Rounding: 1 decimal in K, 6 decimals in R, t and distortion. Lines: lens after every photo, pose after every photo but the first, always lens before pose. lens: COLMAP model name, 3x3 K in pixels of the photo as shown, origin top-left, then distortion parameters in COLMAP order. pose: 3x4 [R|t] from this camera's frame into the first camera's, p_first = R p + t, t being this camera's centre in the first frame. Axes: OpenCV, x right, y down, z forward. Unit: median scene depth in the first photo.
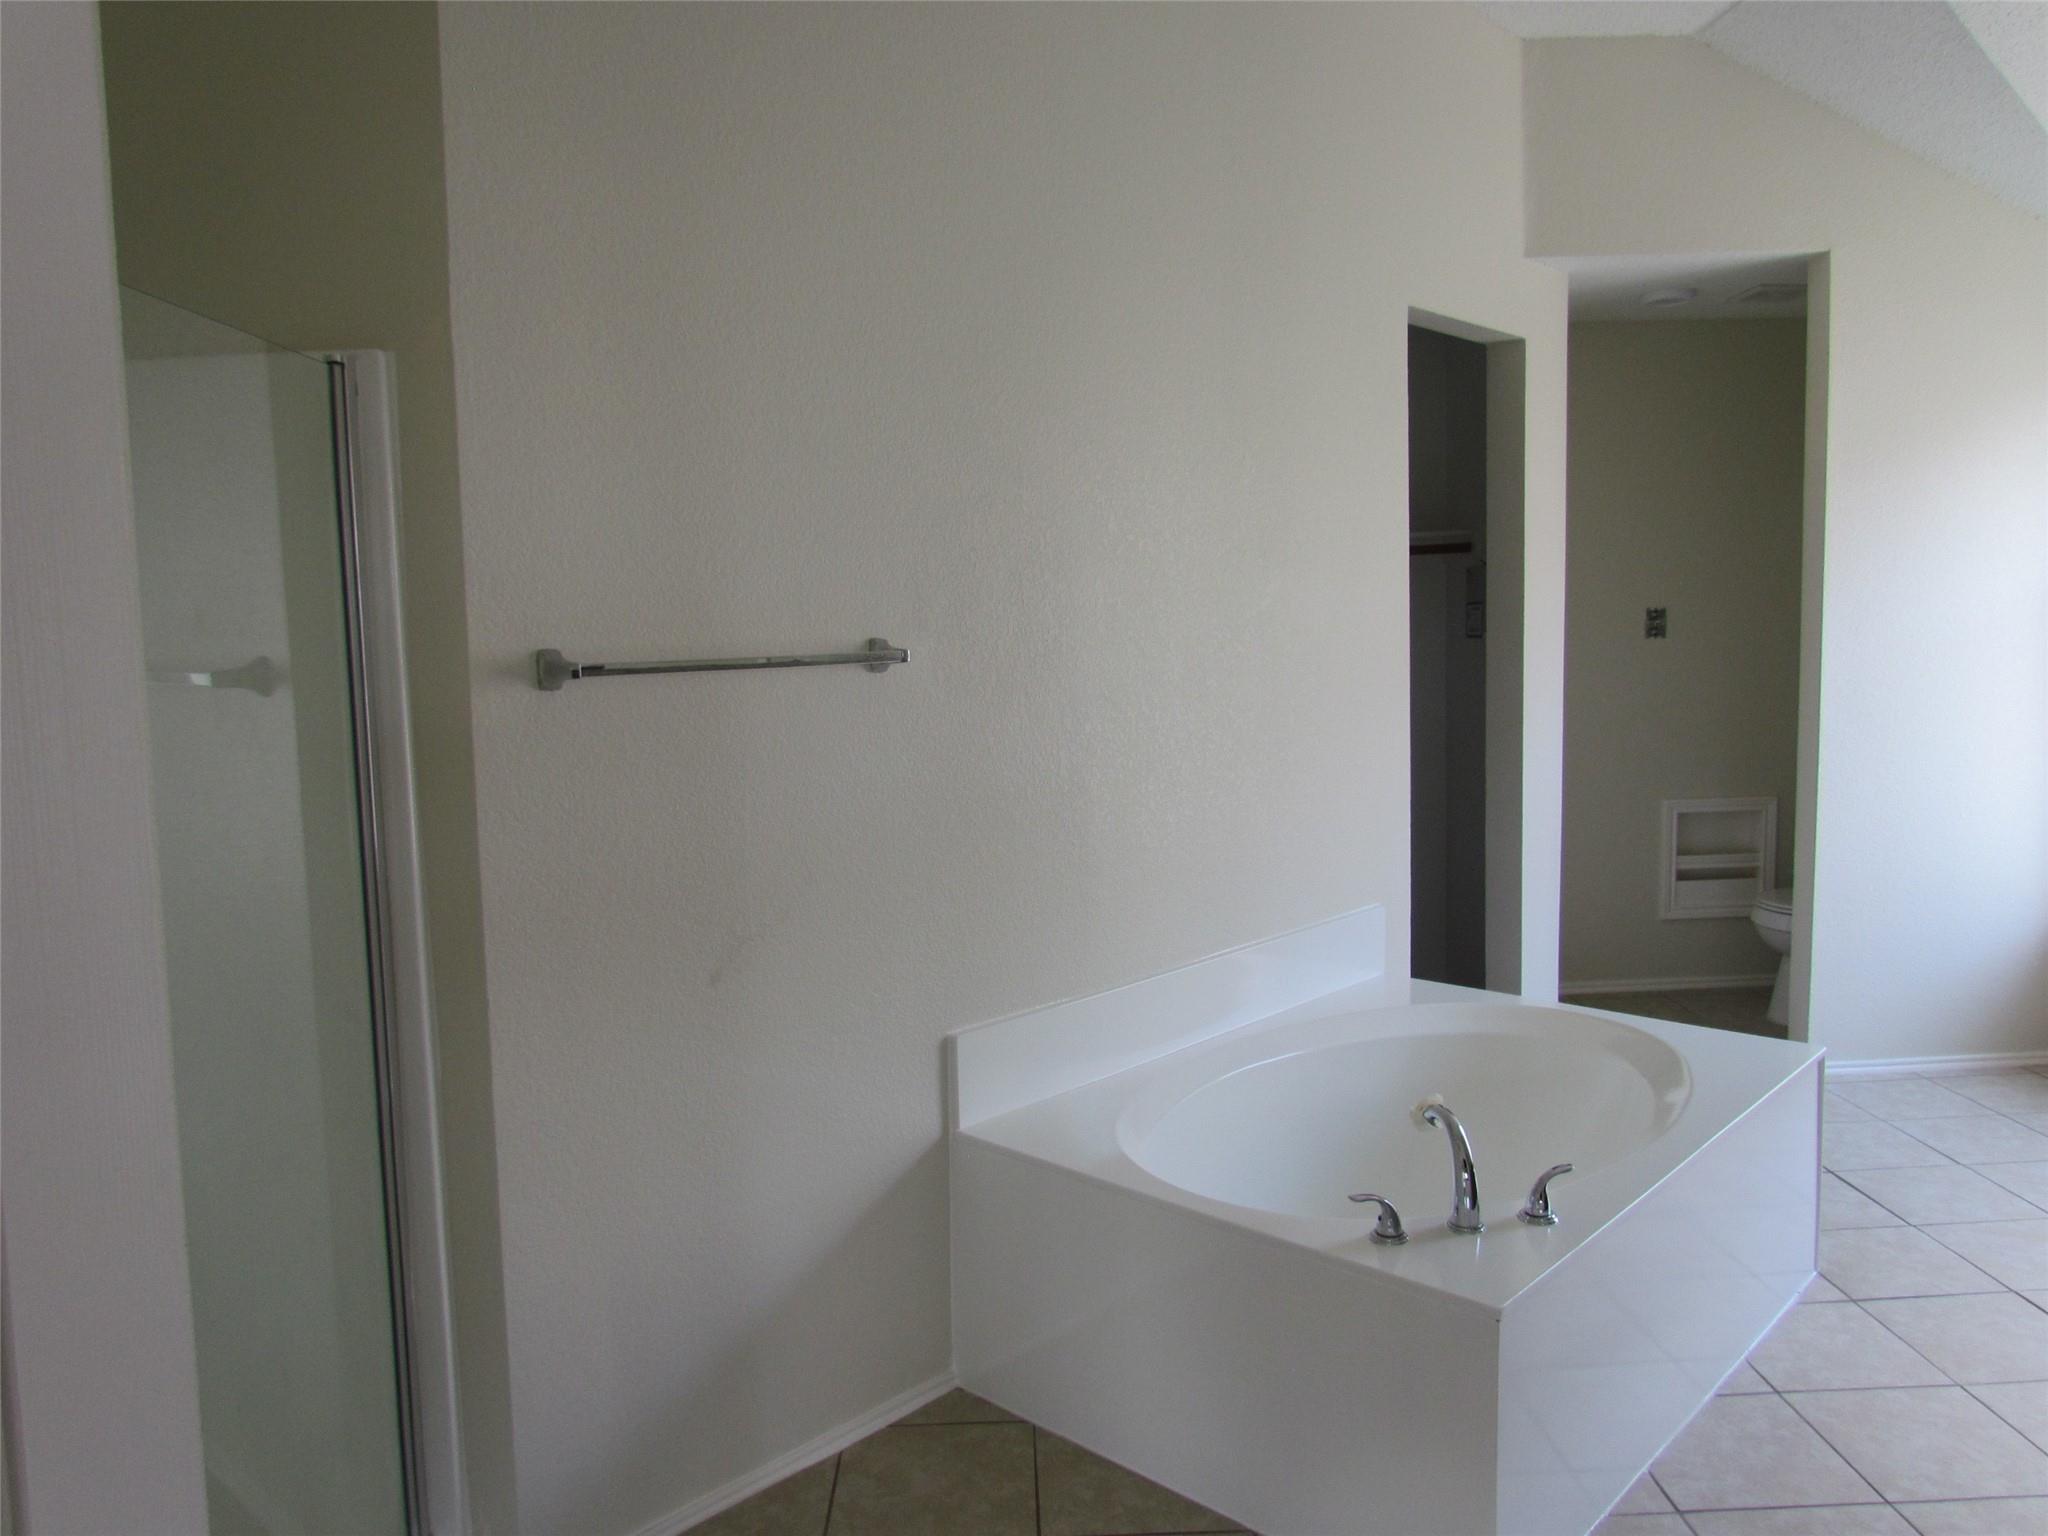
lens RADIAL K [[1484.3, 0, 1024.0], [0, 1484.3, 768.0], [0, 0, 1]] dist [-0.005053, -0.000647]
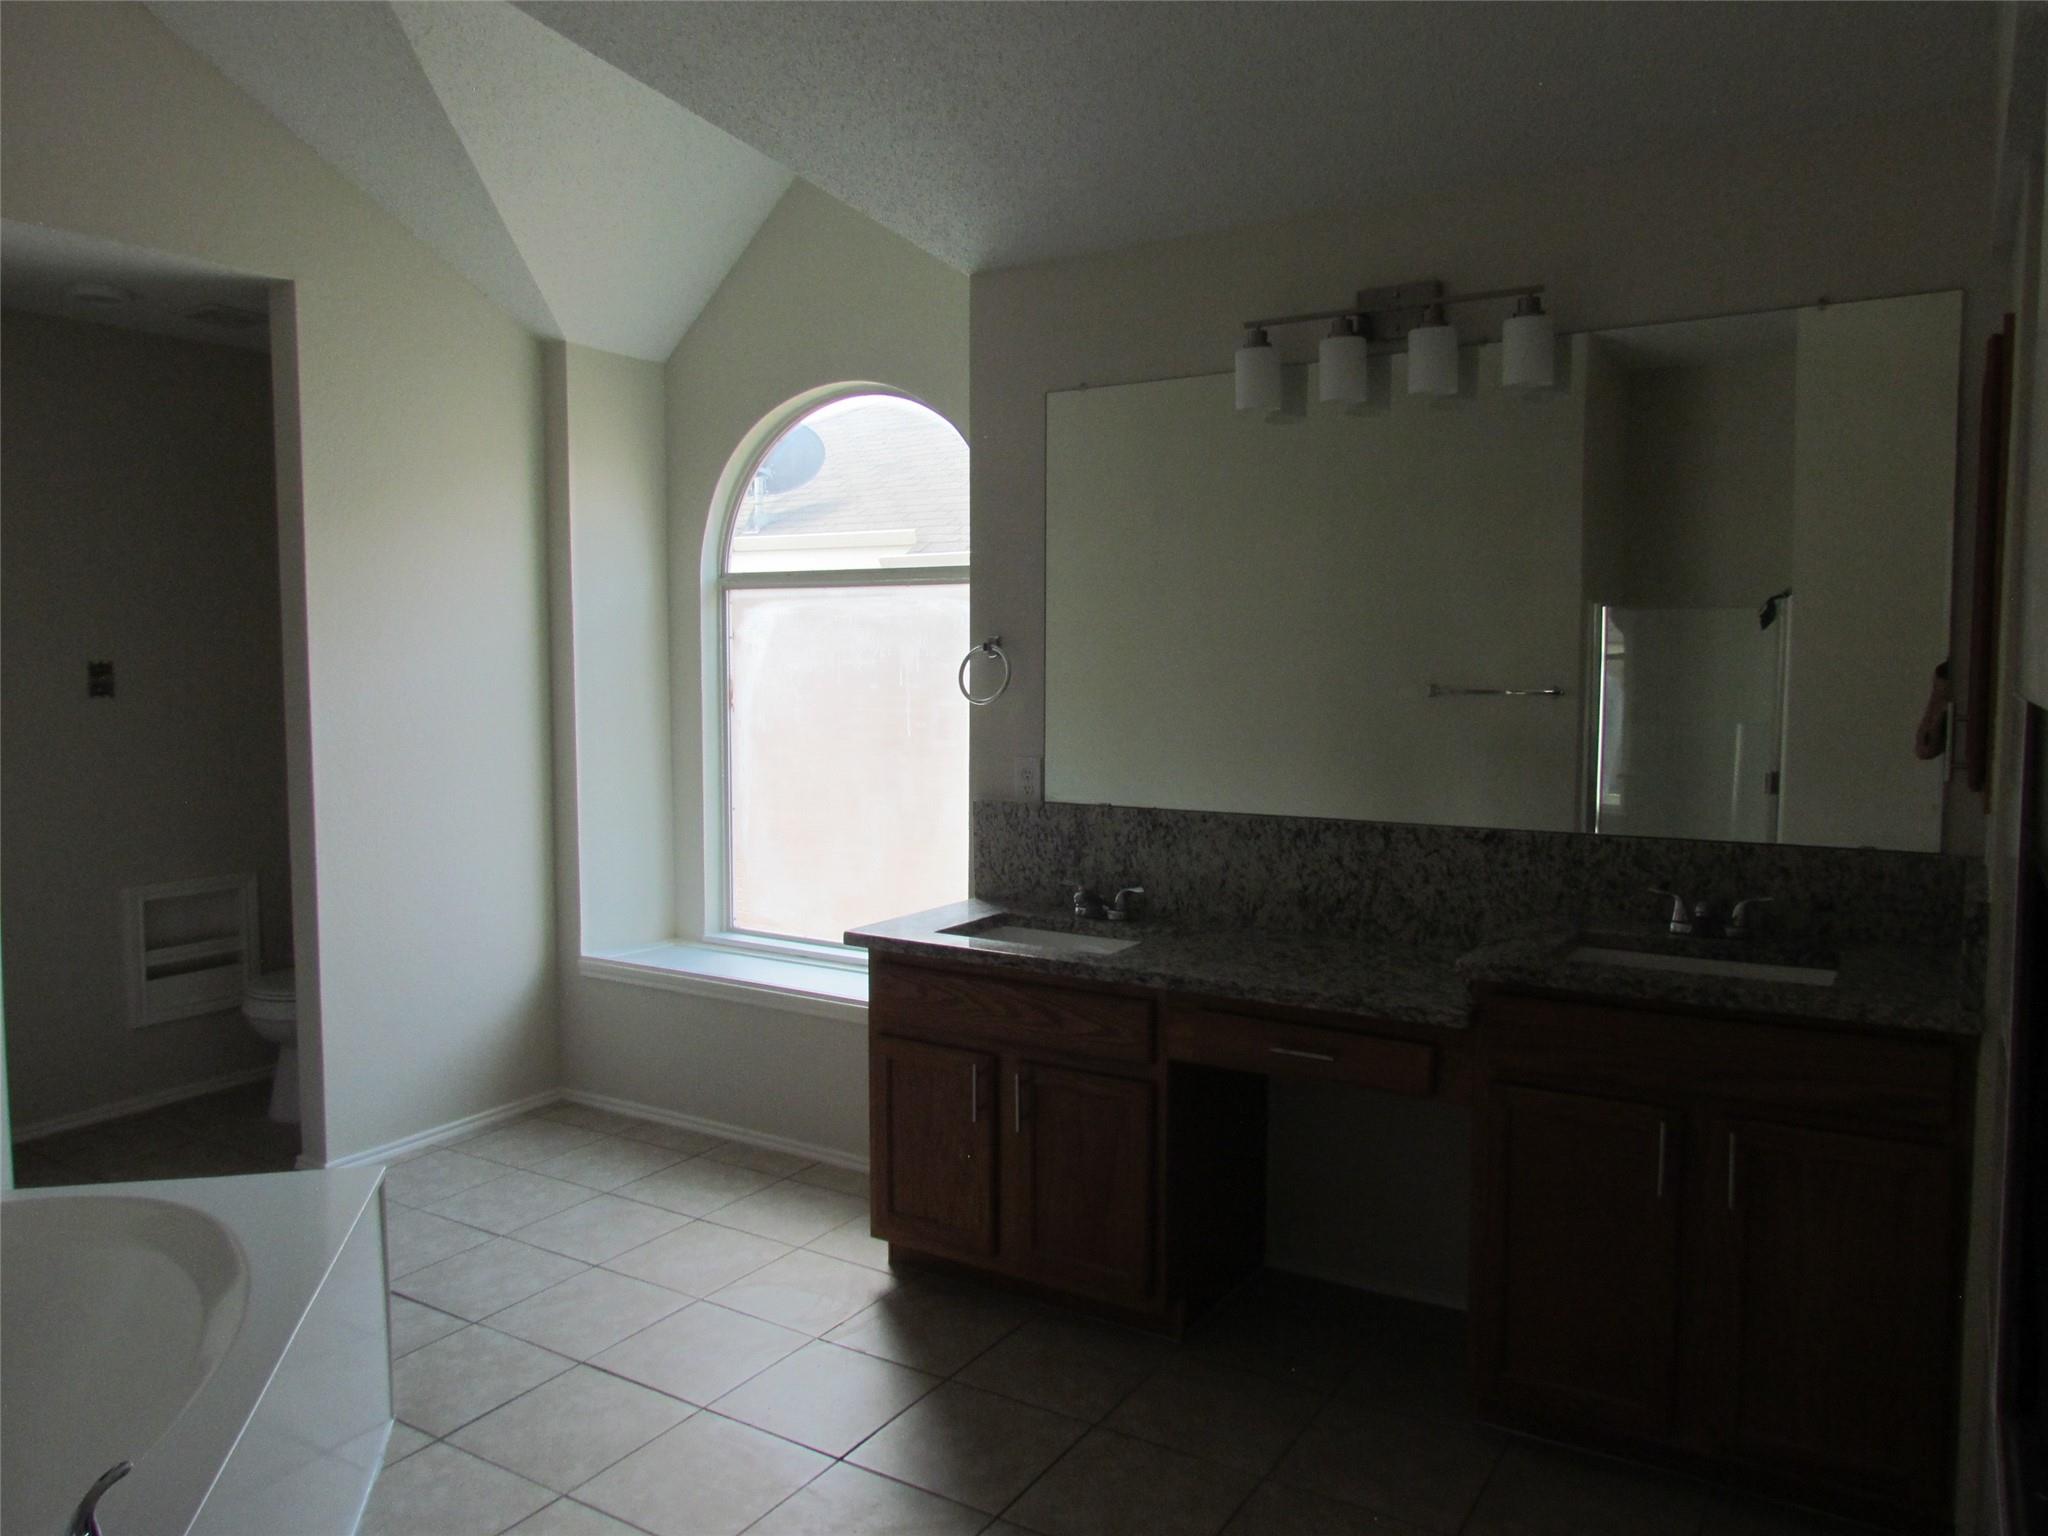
lens RADIAL K [[1437.3, 0, 1024.0], [0, 1437.3, 768.0], [0, 0, 1]] dist [-0.019591, -0.001363]
pose [[0.535053, -0.037205, 0.843999, 0.026922], [0.067443, 0.997722, 0.001225, -0.016856], [-0.842122, 0.056266, 0.536343, 0.160864]]
